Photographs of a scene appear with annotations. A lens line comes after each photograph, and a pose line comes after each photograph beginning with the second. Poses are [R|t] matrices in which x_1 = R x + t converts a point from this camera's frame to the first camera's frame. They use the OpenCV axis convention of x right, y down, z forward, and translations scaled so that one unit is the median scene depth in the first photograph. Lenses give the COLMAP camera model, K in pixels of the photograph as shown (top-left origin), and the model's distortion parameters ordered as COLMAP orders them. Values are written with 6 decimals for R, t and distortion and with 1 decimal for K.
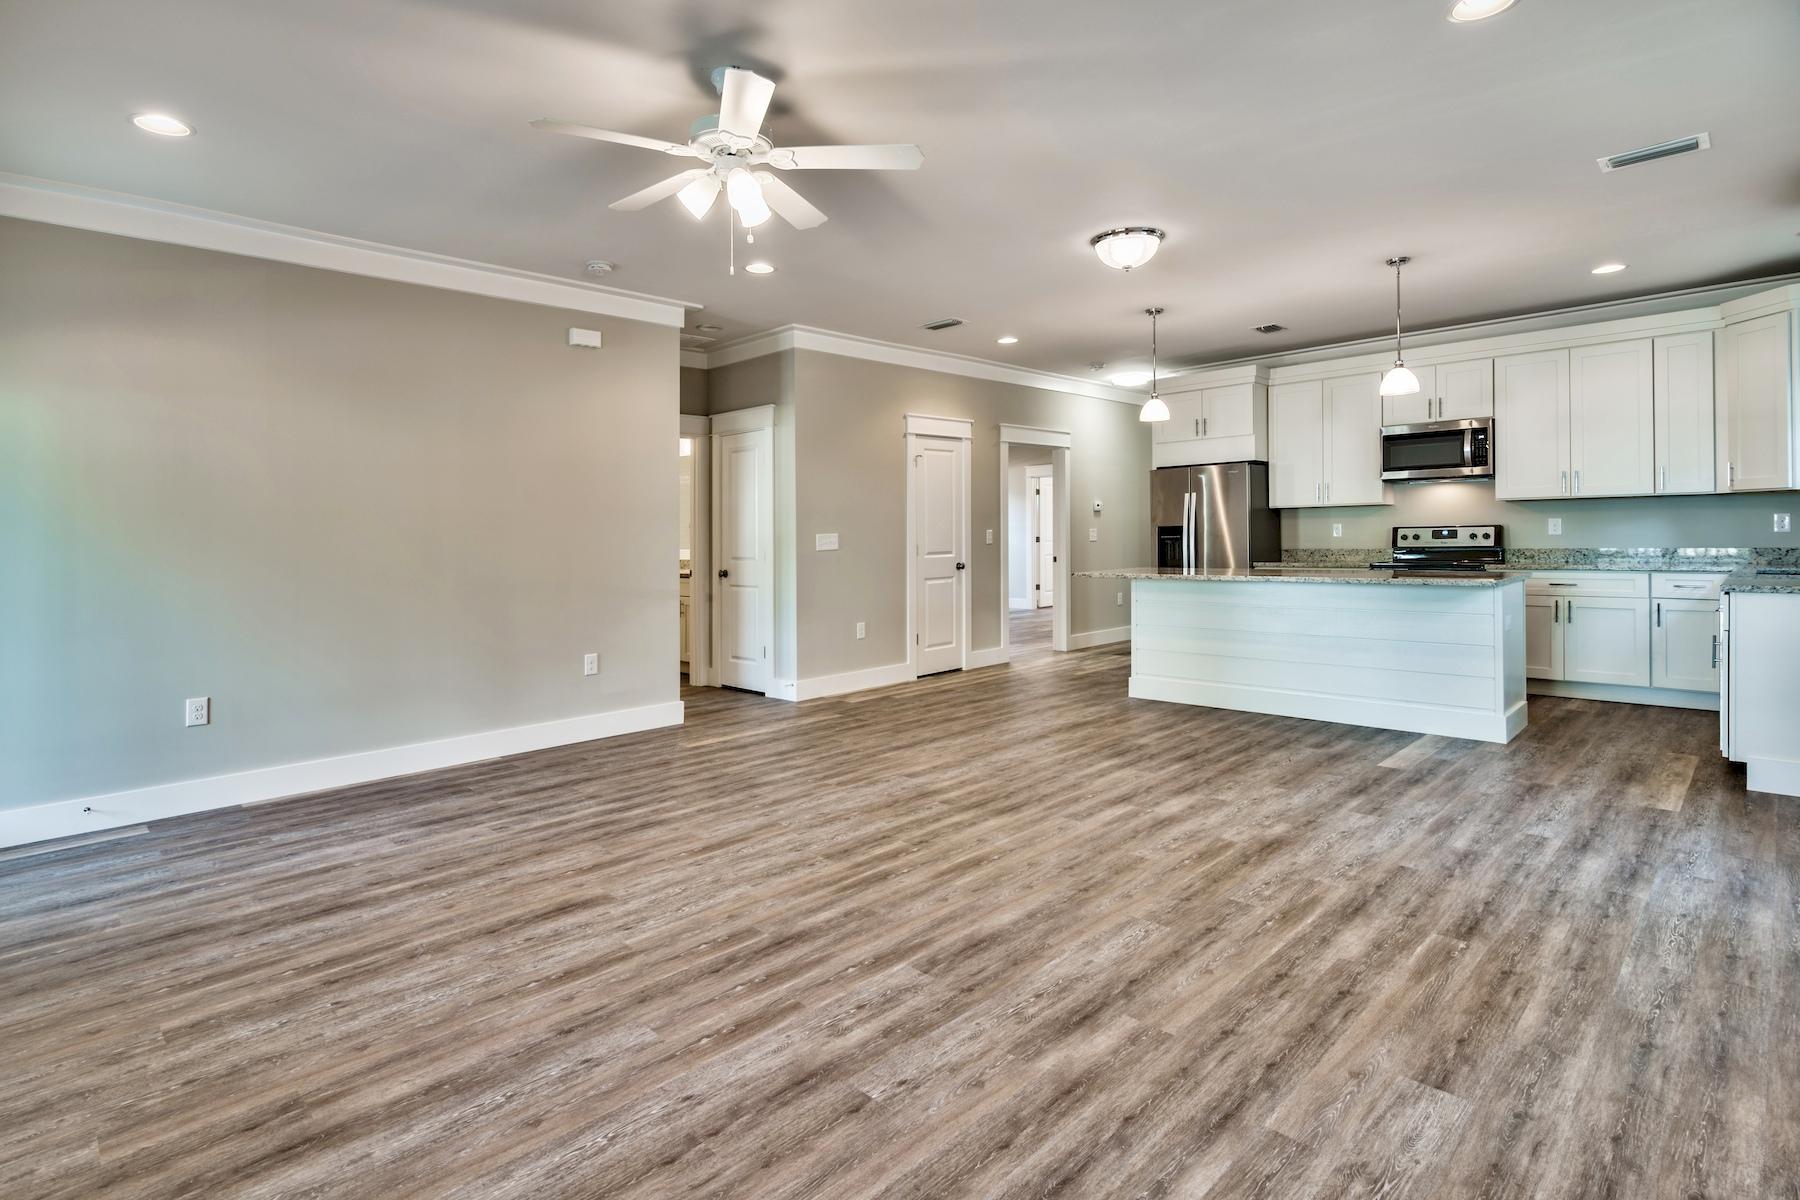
lens RADIAL K [[905.6, 0, 929.9], [0, 905.6, 554.0], [0, 0, 1]] dist [-0.006261, -0.000377]
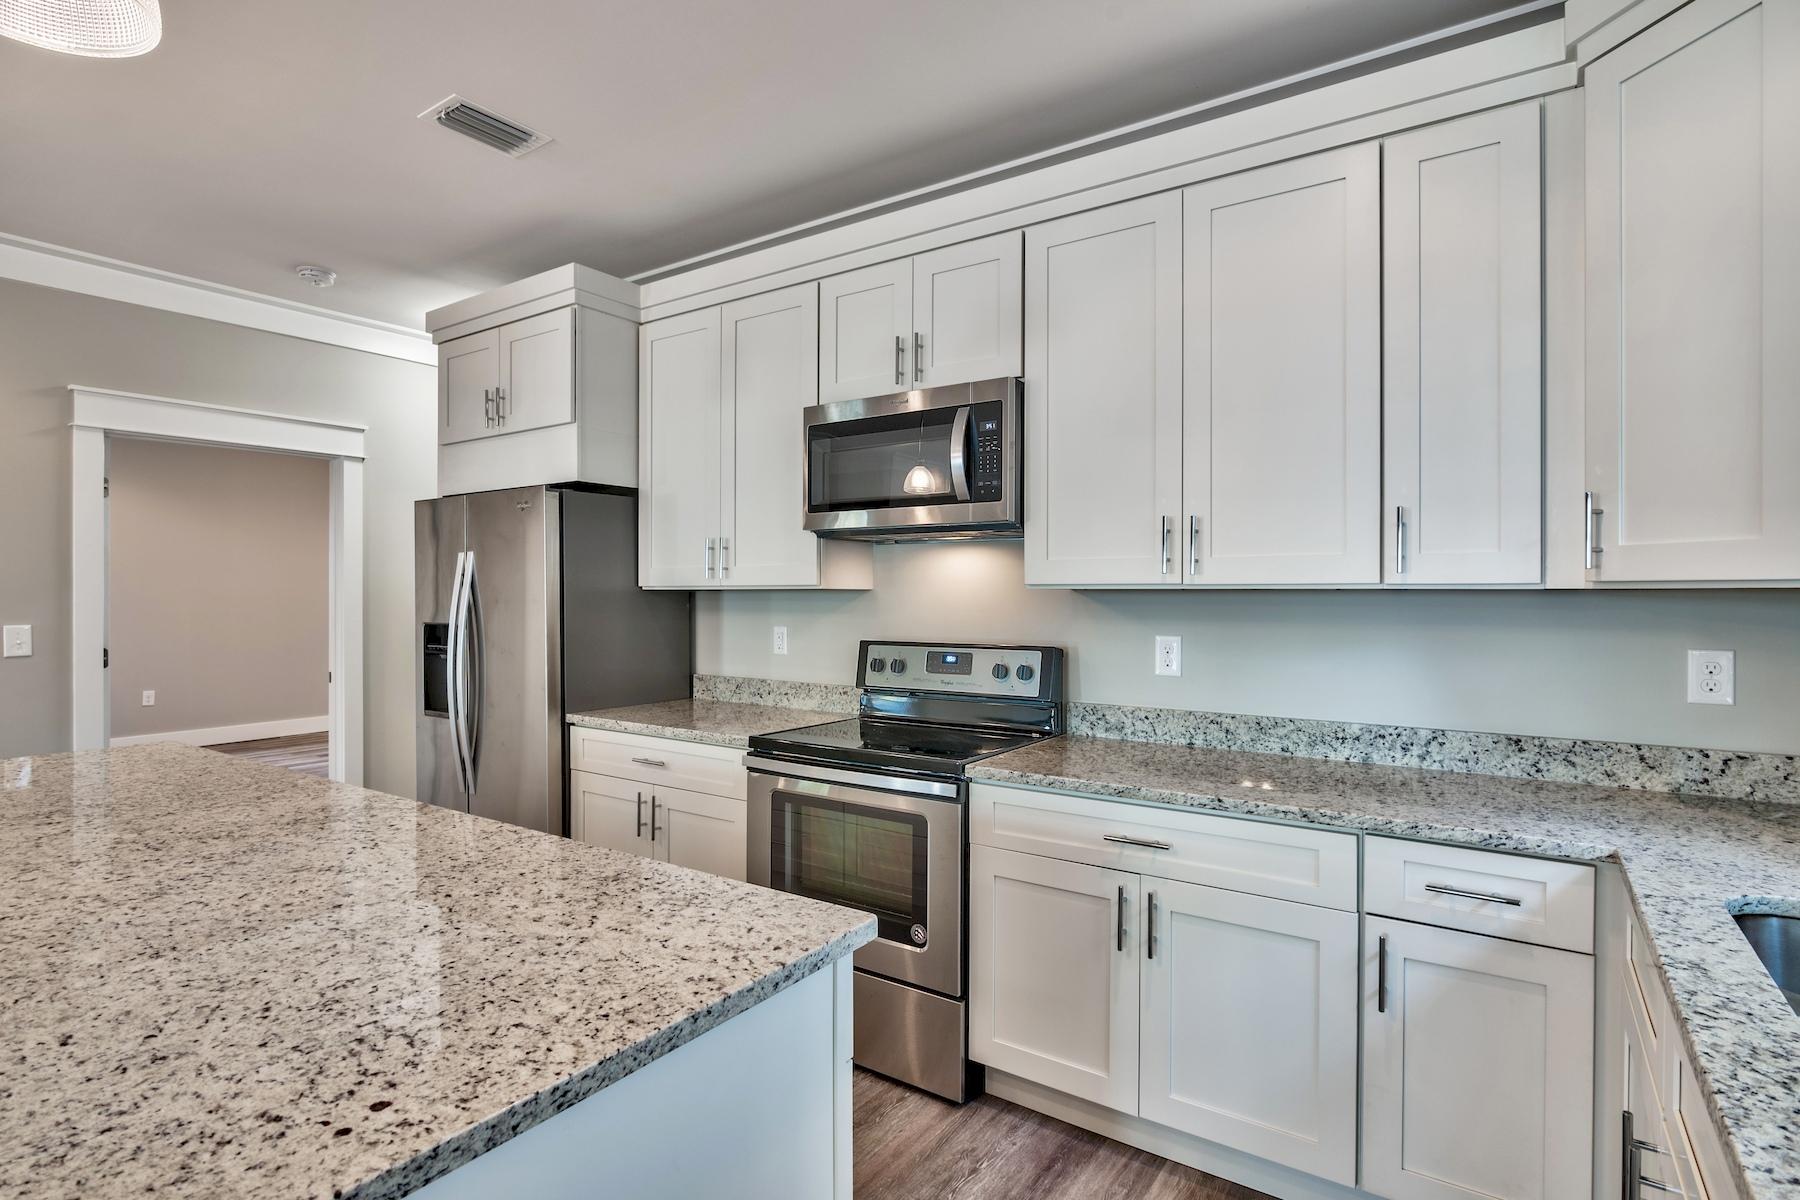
lens RADIAL K [[905.6, 0, 917.2], [0, 905.6, 605.4], [0, 0, 1]] dist [-0.006261, -0.000377]
pose [[0.986479, 0.012400, 0.163419, 0.968374], [-0.011475, 0.999912, -0.006605, -0.091921], [-0.163486, 0.004640, 0.986535, 1.163949]]
